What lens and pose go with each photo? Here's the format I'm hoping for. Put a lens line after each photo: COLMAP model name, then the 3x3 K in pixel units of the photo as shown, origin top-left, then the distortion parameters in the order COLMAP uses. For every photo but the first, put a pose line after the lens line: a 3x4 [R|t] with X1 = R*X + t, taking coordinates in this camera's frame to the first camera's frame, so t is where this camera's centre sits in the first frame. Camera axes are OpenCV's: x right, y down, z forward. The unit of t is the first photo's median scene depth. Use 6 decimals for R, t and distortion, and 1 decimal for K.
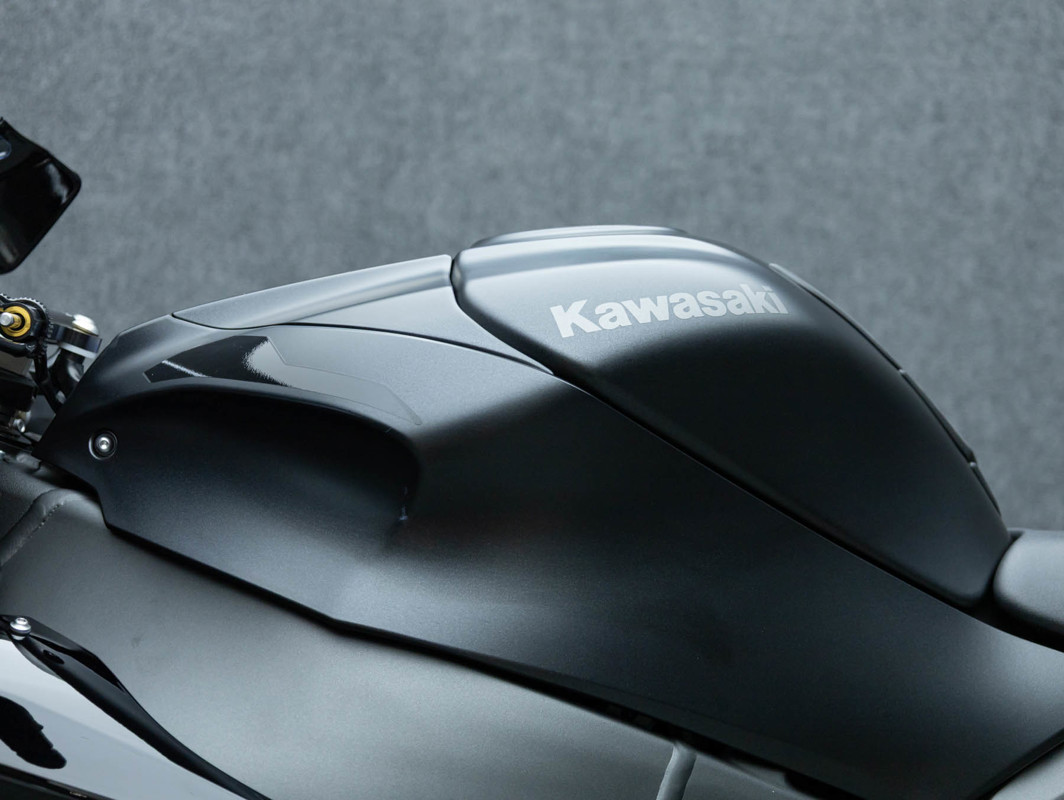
lens RADIAL K [[2172.6, 0, 532.0], [0, 2172.6, 400.0], [0, 0, 1]] dist [0.066865, -0.163017]
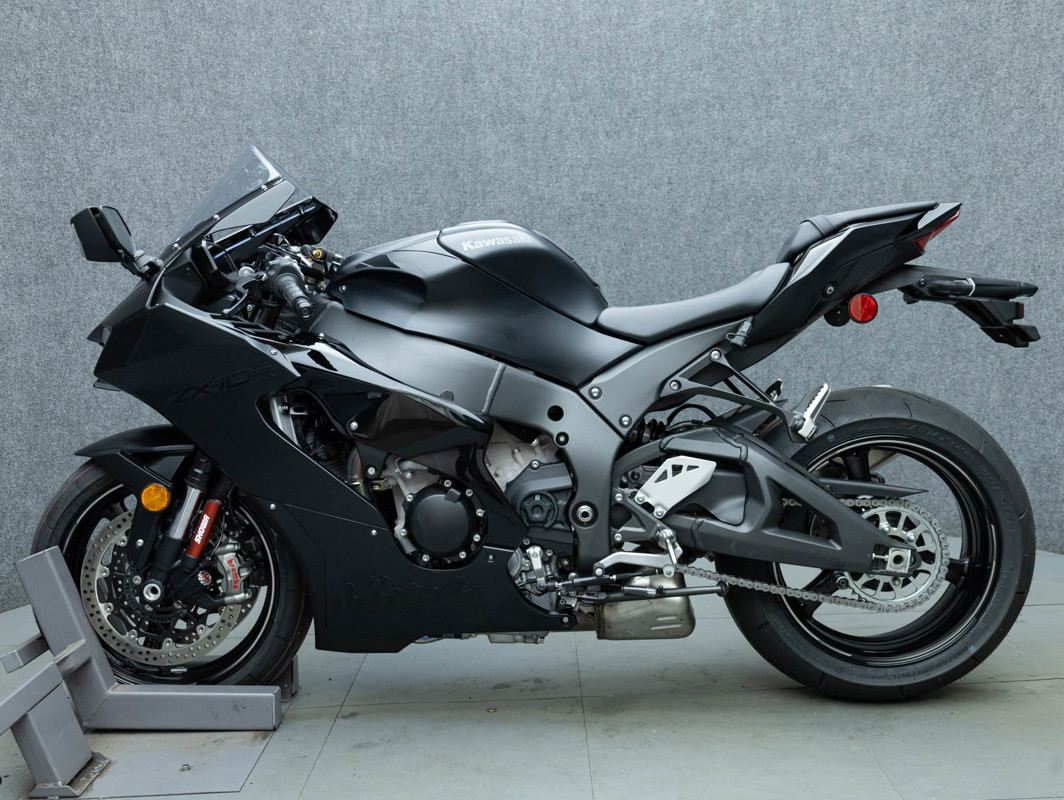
lens RADIAL K [[1045.9, 0, 539.1], [0, 1045.9, 402.9], [0, 0, 1]] dist [-0.011625, 0.011377]
pose [[0.998744, -0.028521, -0.041188, 0.076066], [0.031472, 0.996845, 0.072867, 0.038122], [0.038980, -0.074072, 0.996491, -0.285286]]
